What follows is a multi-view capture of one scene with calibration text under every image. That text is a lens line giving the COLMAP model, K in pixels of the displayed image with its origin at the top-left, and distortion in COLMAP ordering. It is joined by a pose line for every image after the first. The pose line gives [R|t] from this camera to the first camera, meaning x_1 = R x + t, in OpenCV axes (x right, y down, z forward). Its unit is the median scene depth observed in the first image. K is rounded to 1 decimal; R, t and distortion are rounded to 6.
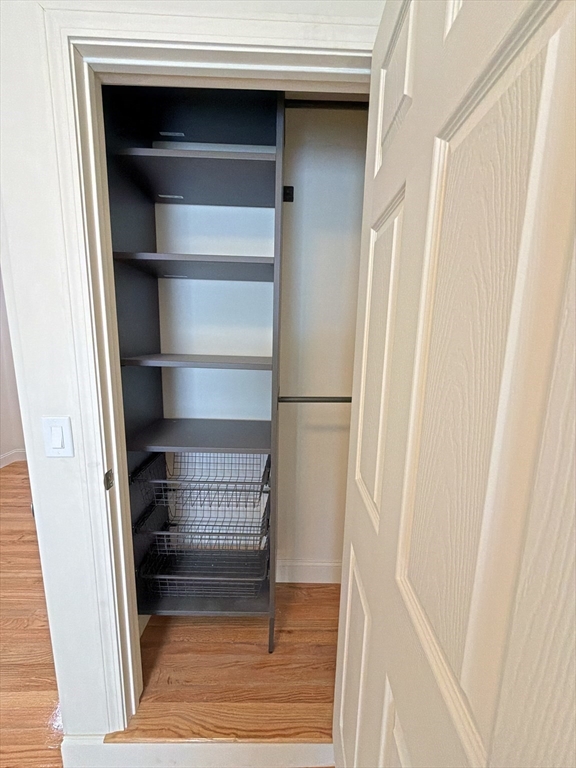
lens RADIAL K [[309.4, 0, 292.0], [0, 309.4, 384.5], [0, 0, 1]] dist [-0.000151, -0.000163]
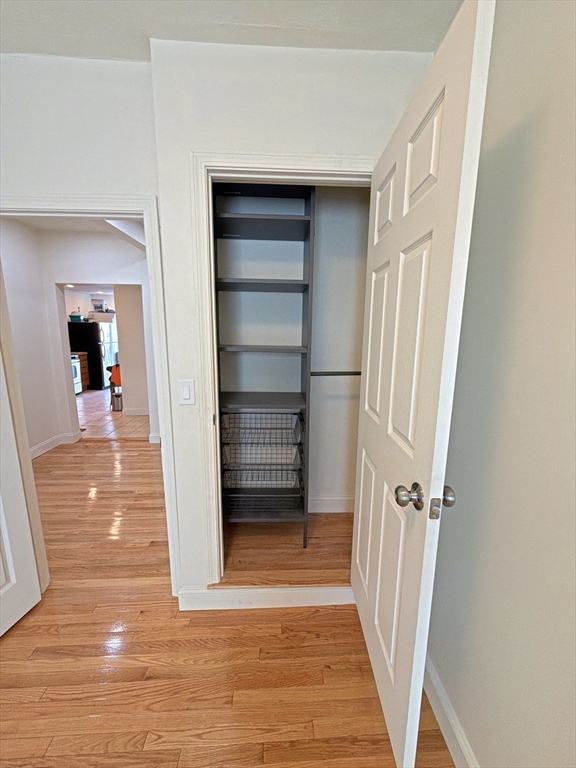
lens RADIAL K [[309.4, 0, 292.0], [0, 309.4, 384.5], [0, 0, 1]] dist [-0.000151, -0.000163]
pose [[0.999697, -0.014604, 0.019798, -0.154807], [0.014477, 0.999874, 0.006500, 0.086820], [-0.019890, -0.006211, 0.999783, -0.479804]]
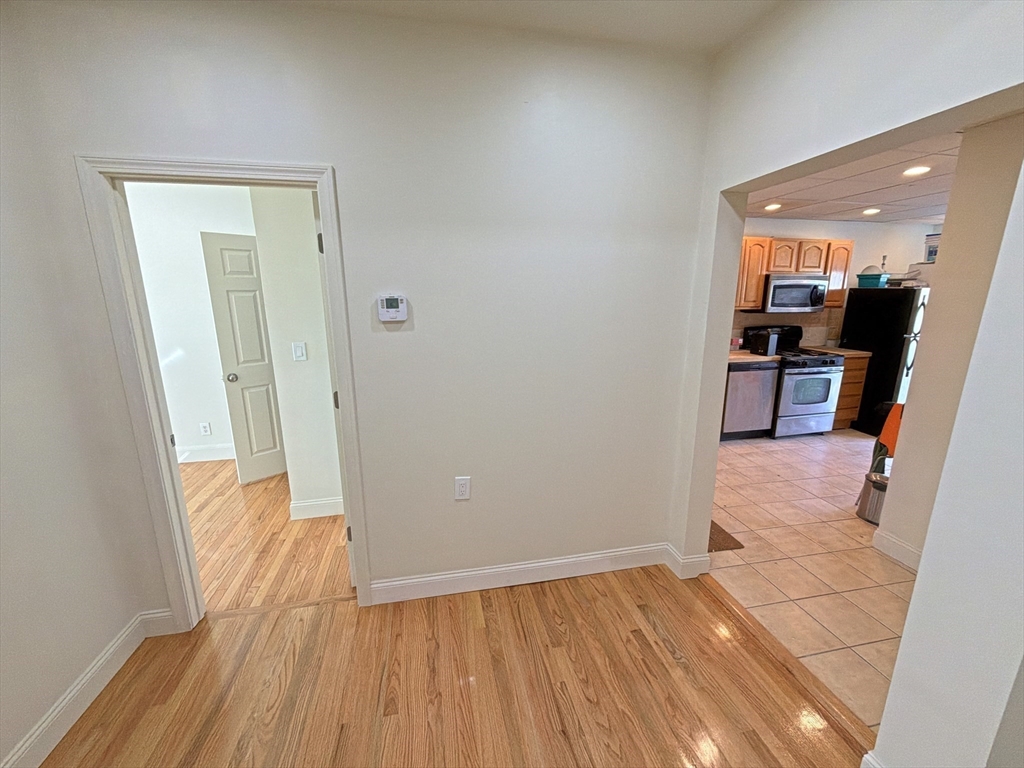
lens RADIAL K [[412.5, 0, 512.0], [0, 412.5, 384.0], [0, 0, 1]] dist [-0.000151, -0.000163]
pose [[0.186899, 0.192368, -0.963360, -0.954446], [-0.160043, 0.973501, 0.163344, -0.372526], [0.969255, 0.123650, 0.212734, 1.686118]]
